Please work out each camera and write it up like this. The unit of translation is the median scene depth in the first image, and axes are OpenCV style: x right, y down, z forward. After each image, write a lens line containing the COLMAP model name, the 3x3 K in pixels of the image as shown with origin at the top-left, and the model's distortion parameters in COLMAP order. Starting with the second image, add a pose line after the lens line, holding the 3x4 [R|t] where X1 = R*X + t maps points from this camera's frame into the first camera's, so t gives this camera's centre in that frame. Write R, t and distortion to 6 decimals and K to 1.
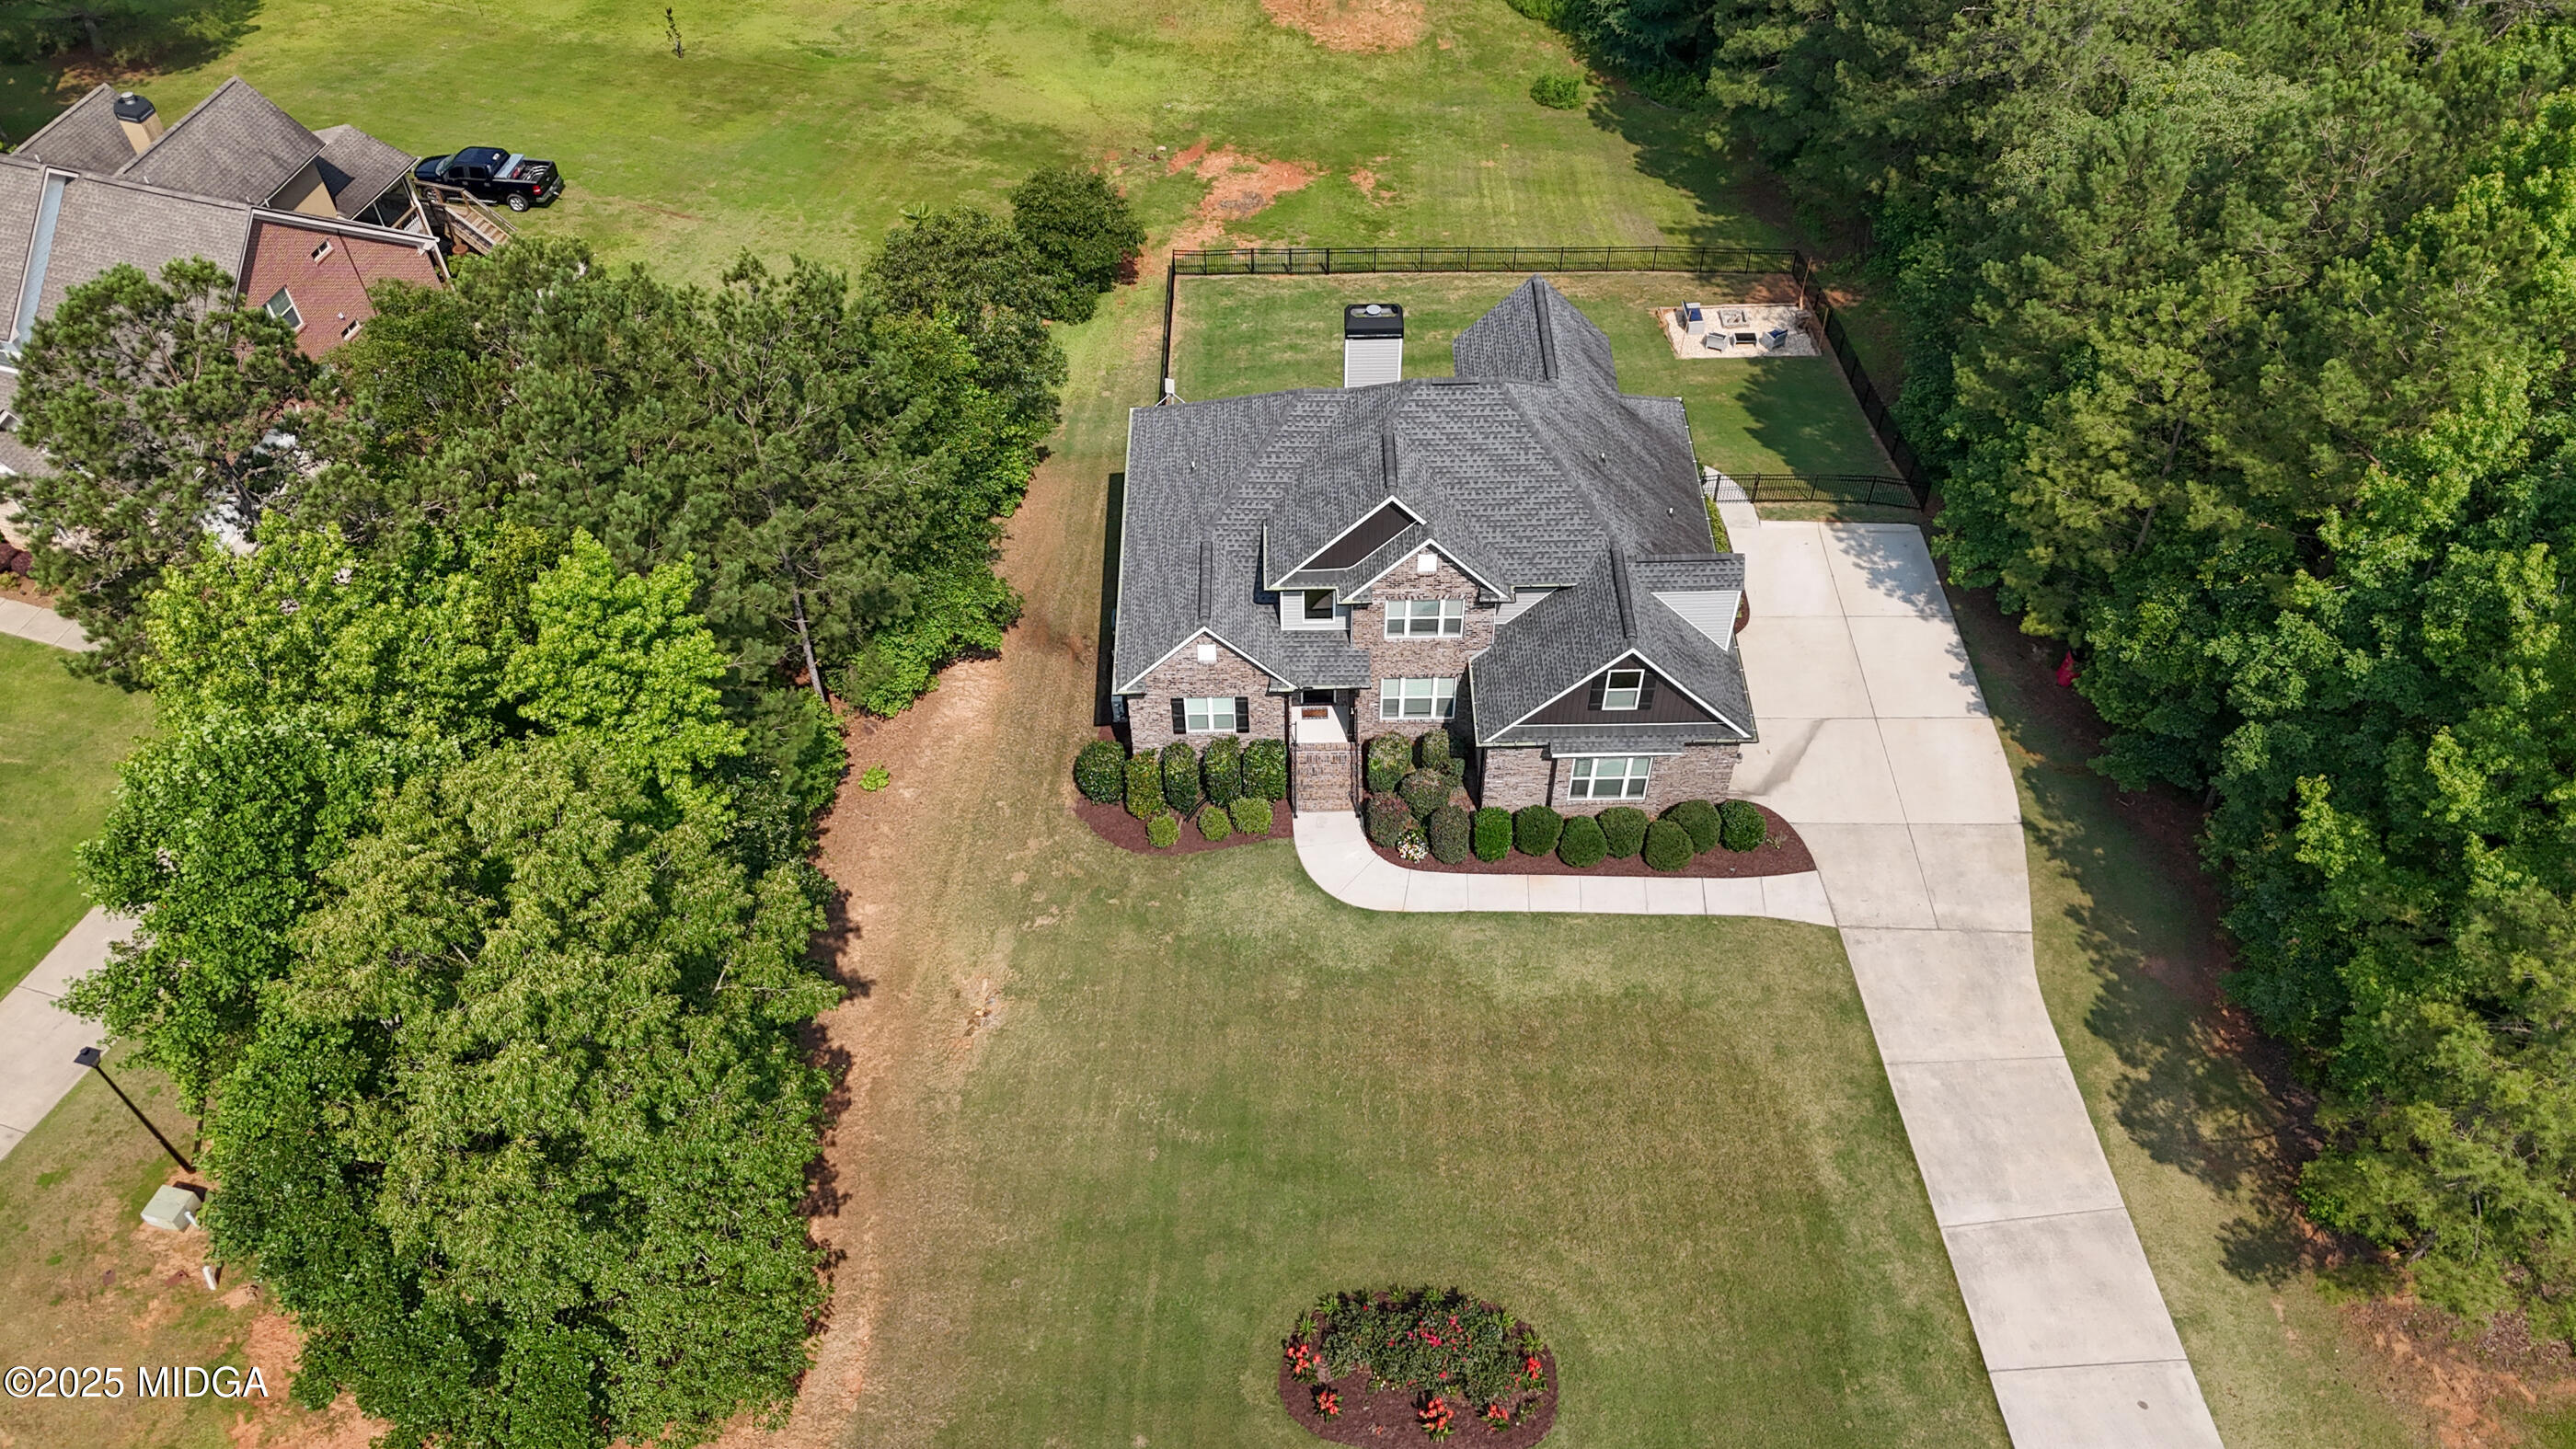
lens RADIAL K [[1924.4, 0, 1289.6], [0, 1924.4, 700.5], [0, 0, 1]] dist [0.073086, -0.061939]
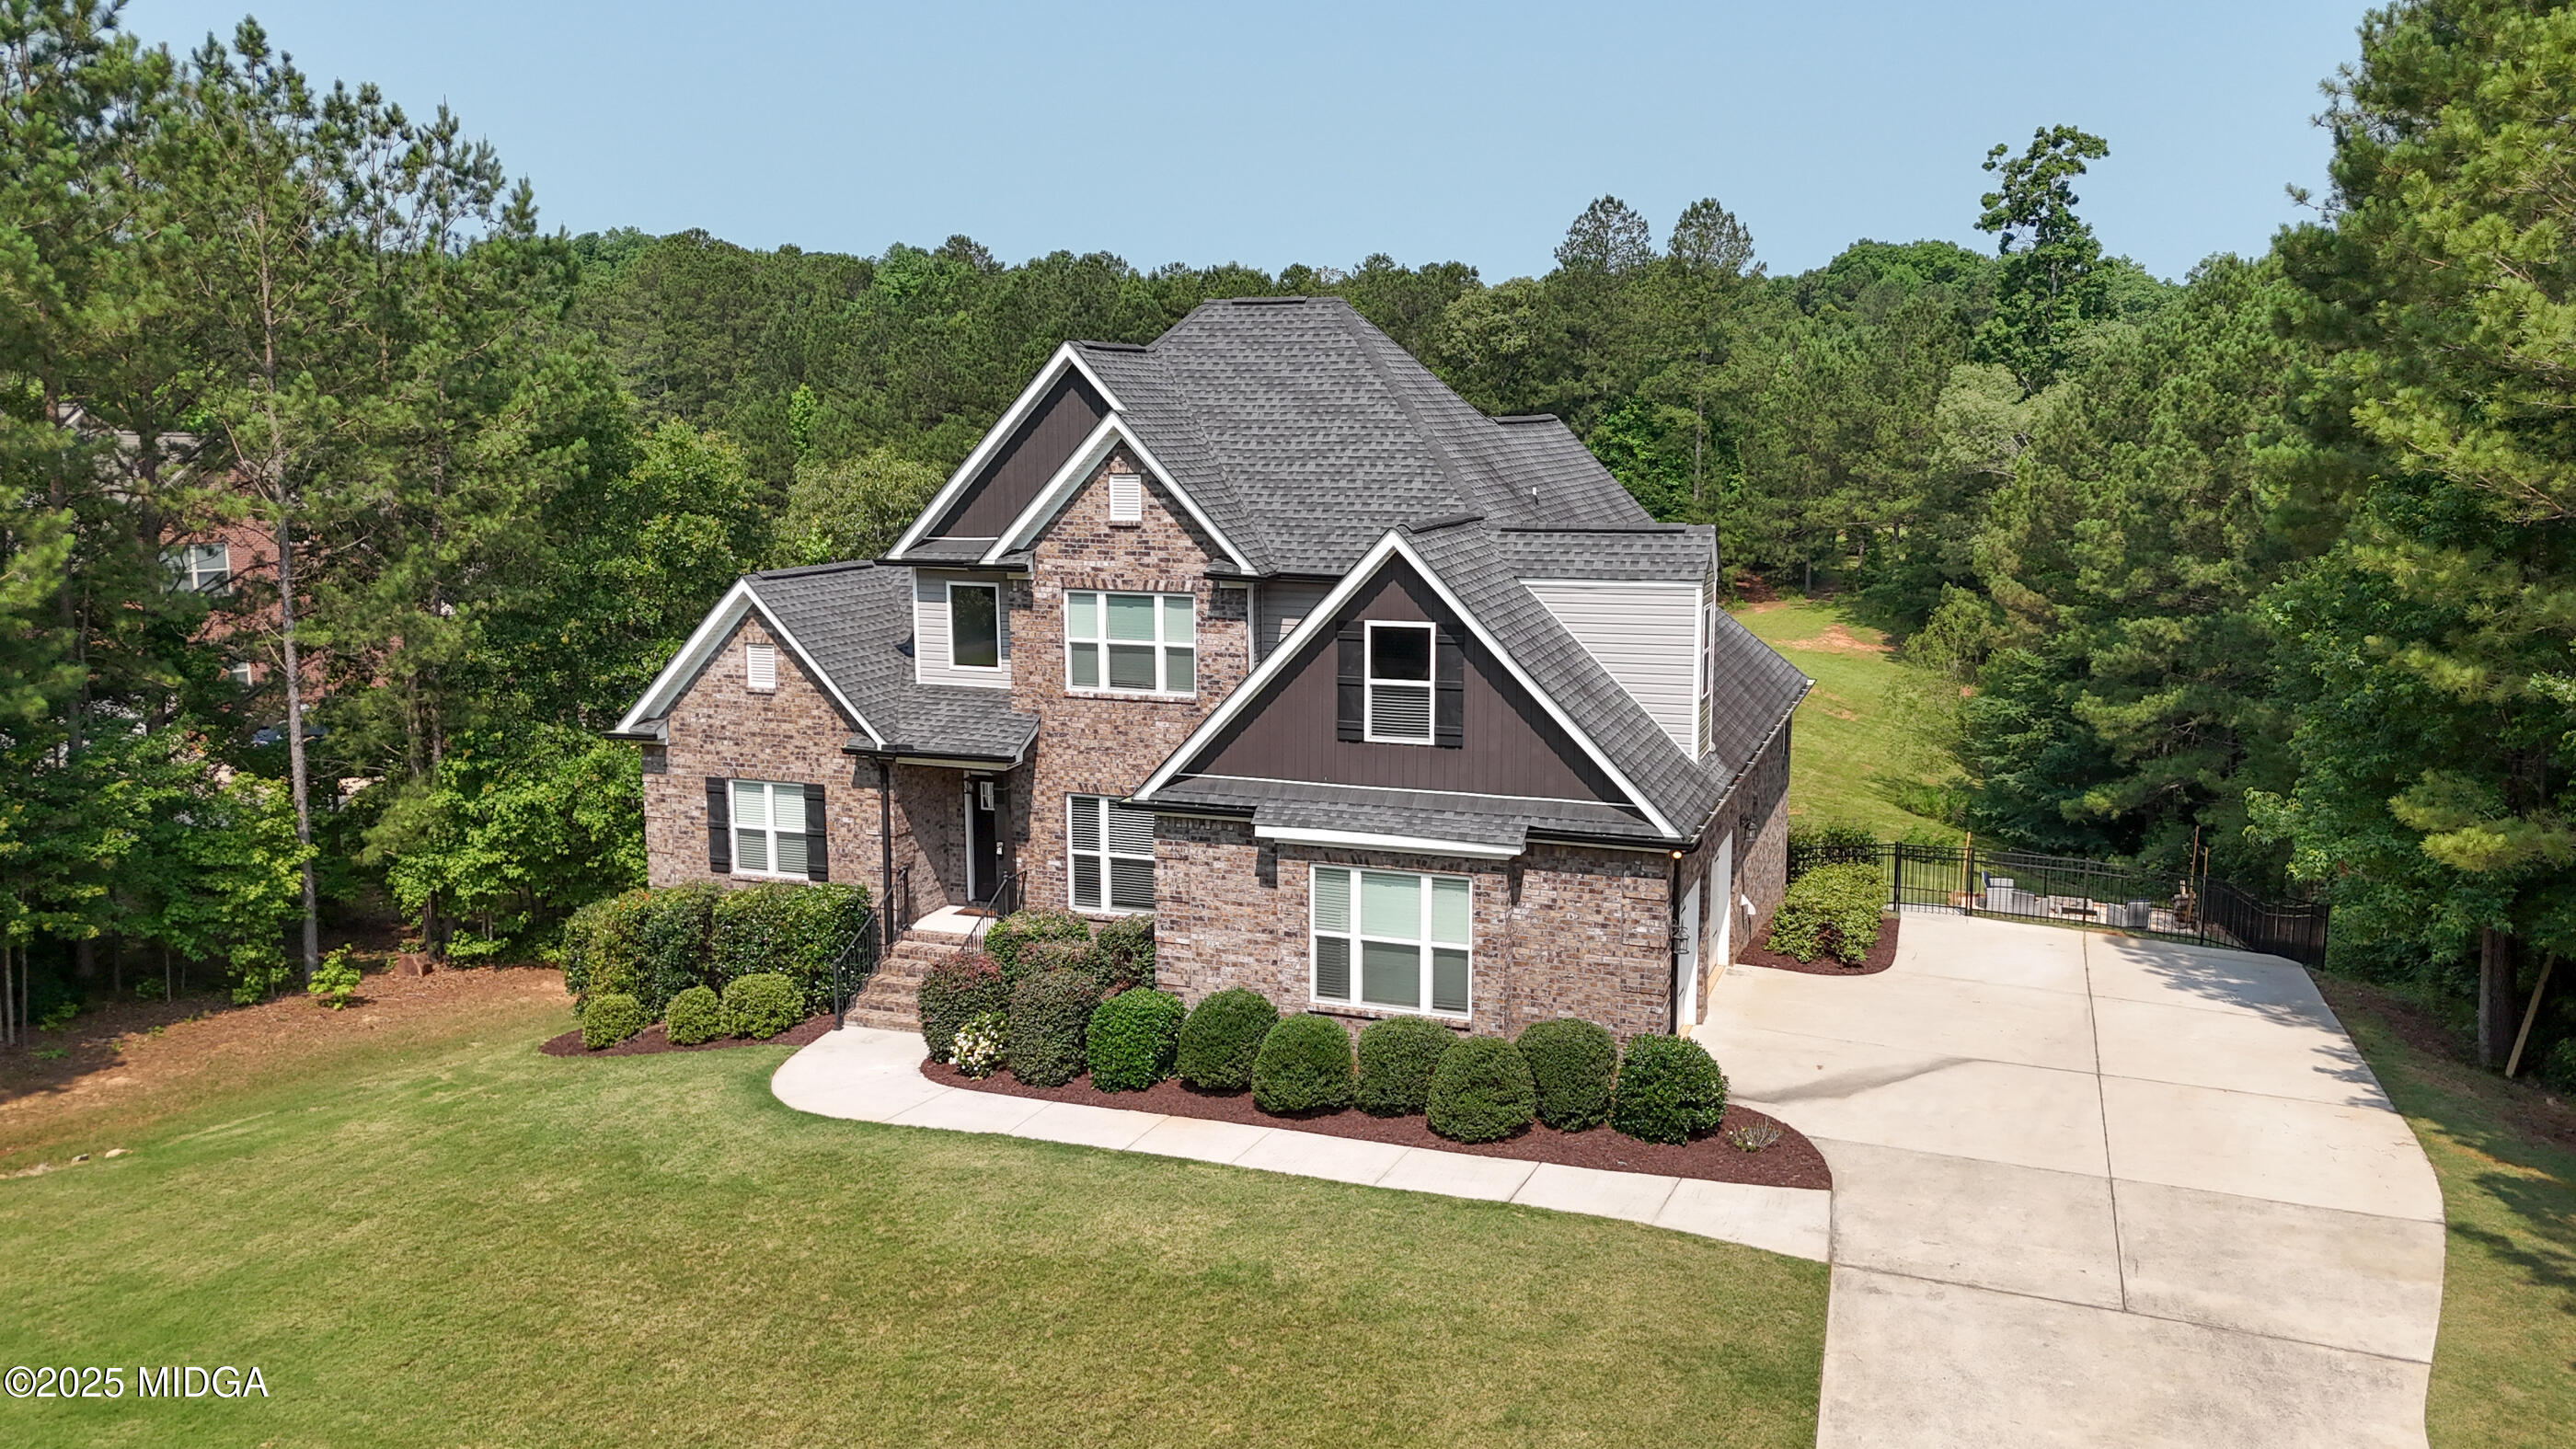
lens RADIAL K [[1924.4, 0, 1283.4], [0, 1924.4, 712.5], [0, 0, 1]] dist [0.073086, -0.061939]
pose [[0.931867, 0.064731, -0.356980, 0.296353], [-0.274283, 0.769751, -0.576414, 0.264525], [0.237473, 0.635054, 0.735060, 0.607762]]
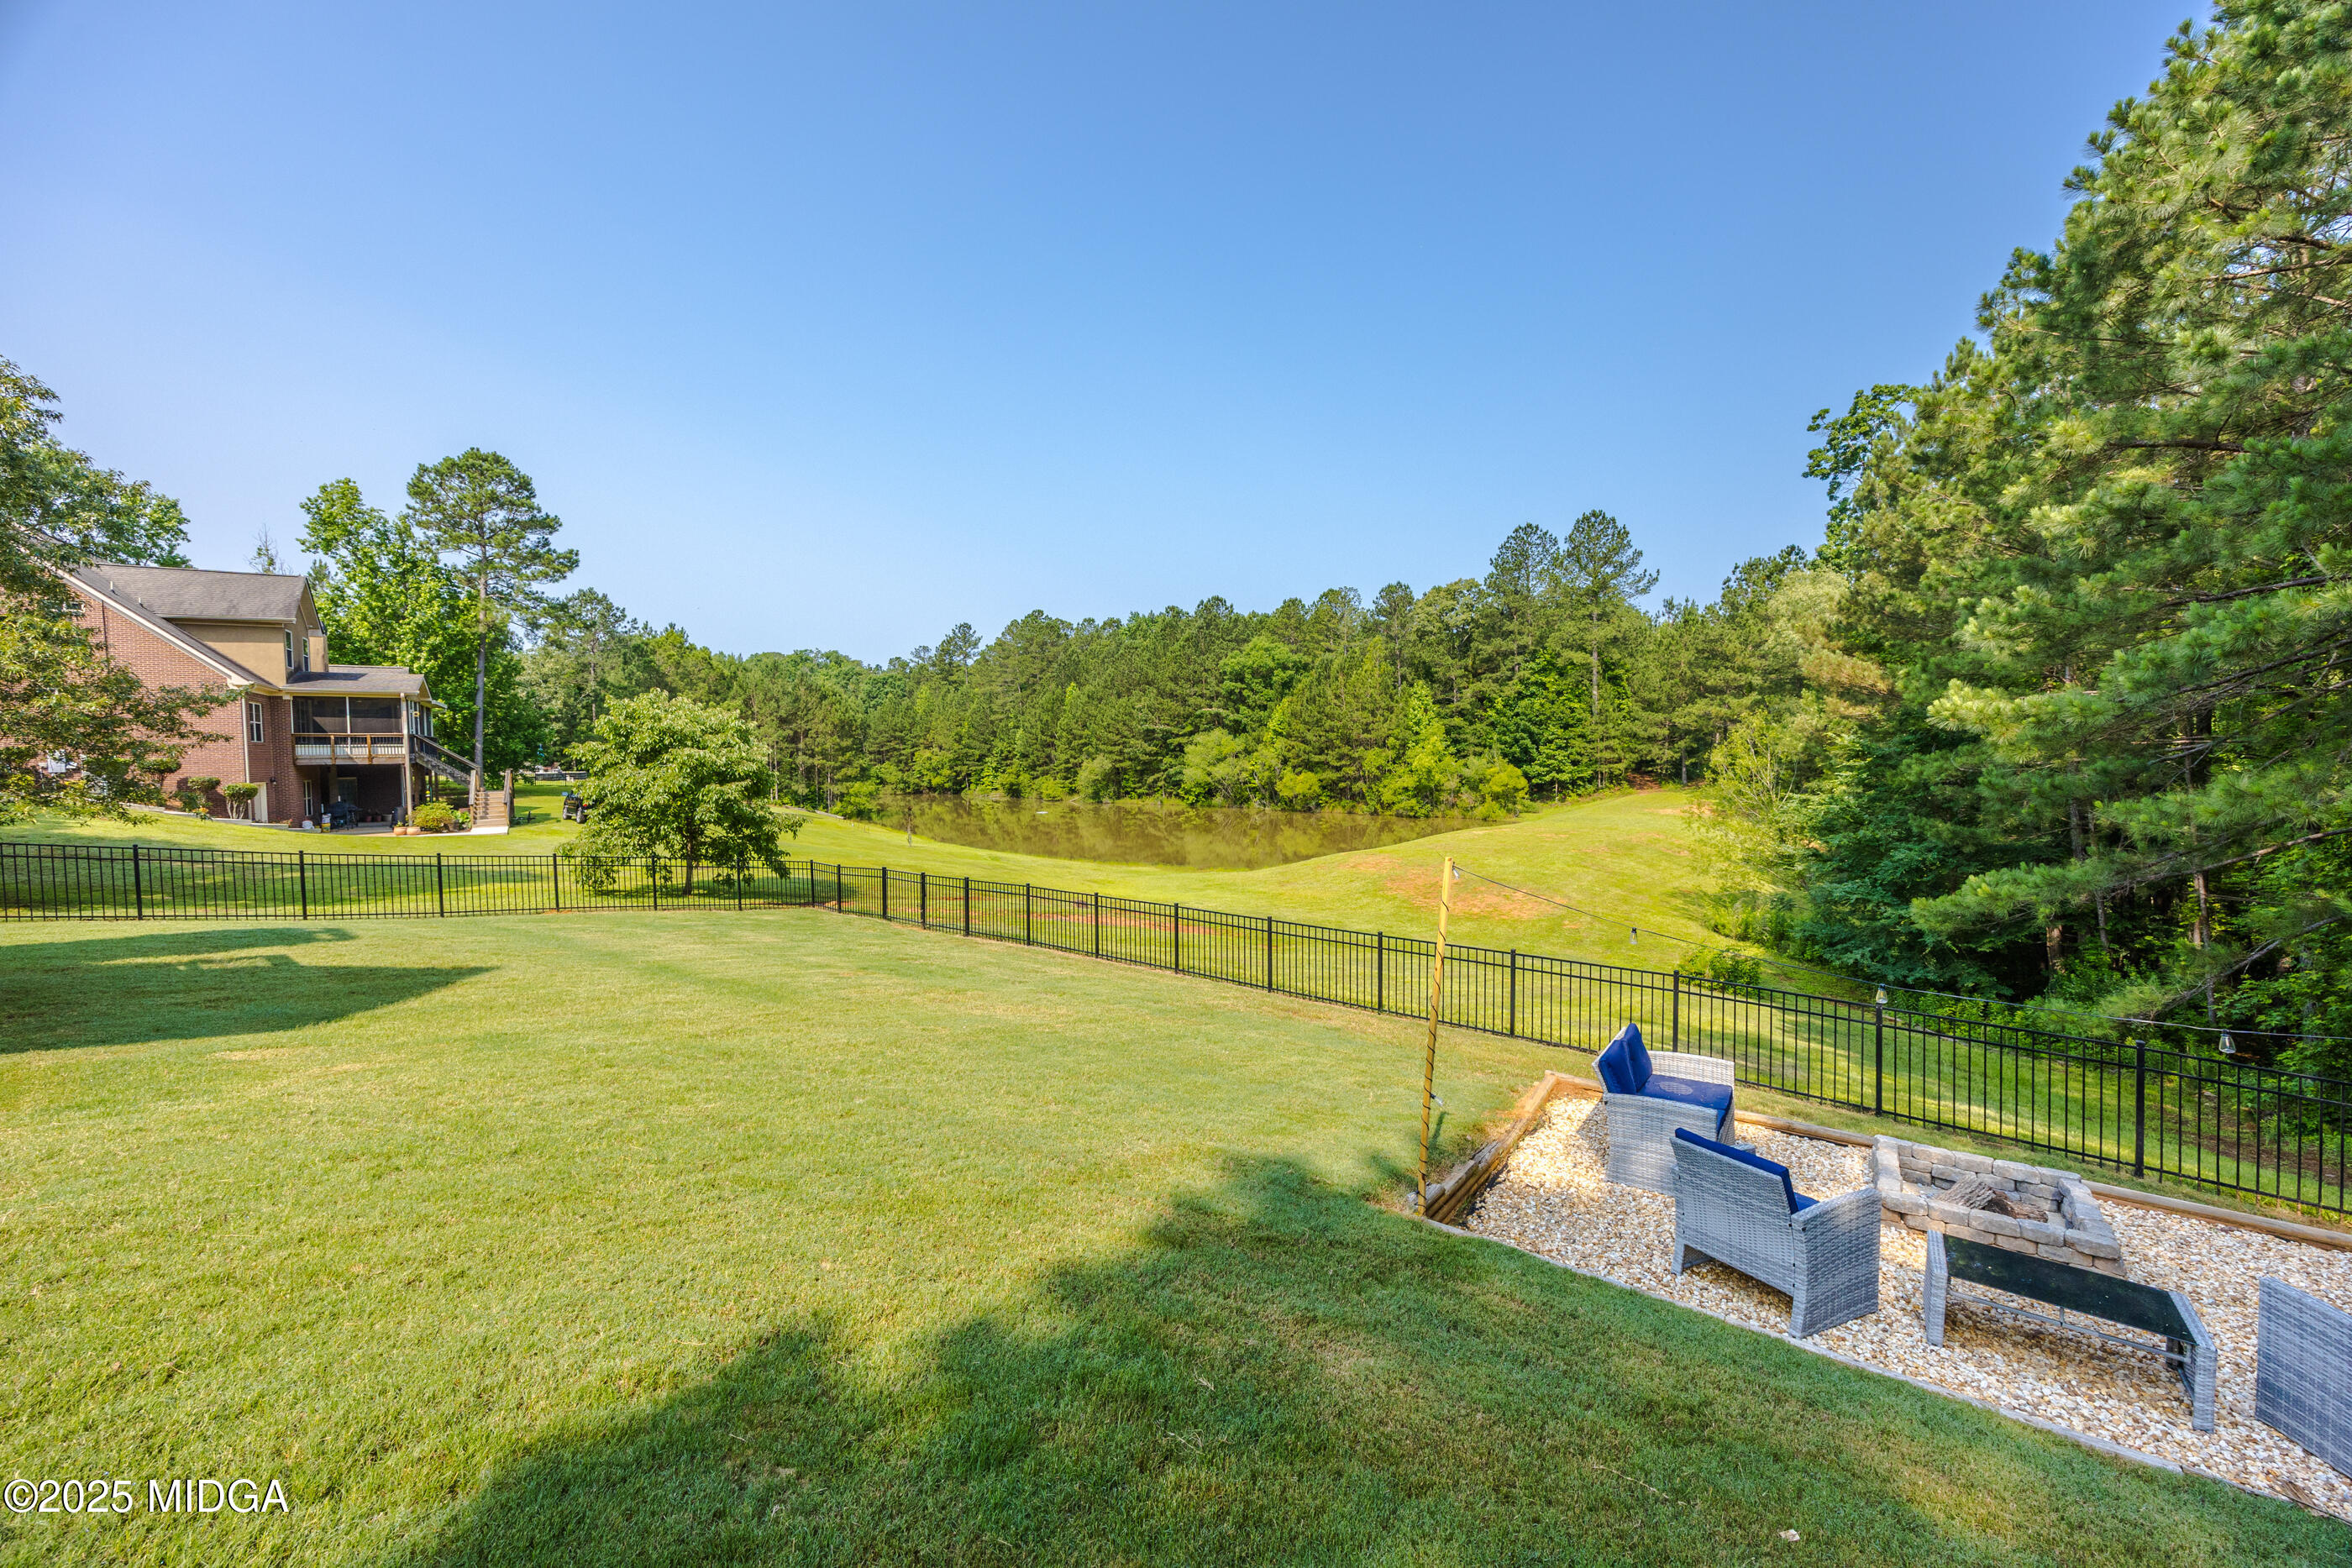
lens RADIAL K [[895.9, 0, 1175.8], [0, 895.9, 789.6], [0, 0, 1]] dist [-0.002343, -0.000476]
pose [[0.781675, 0.023551, -0.623241, 0.308532], [-0.457556, 0.700717, -0.547392, -0.208659], [0.423824, 0.713051, 0.558509, 1.265420]]
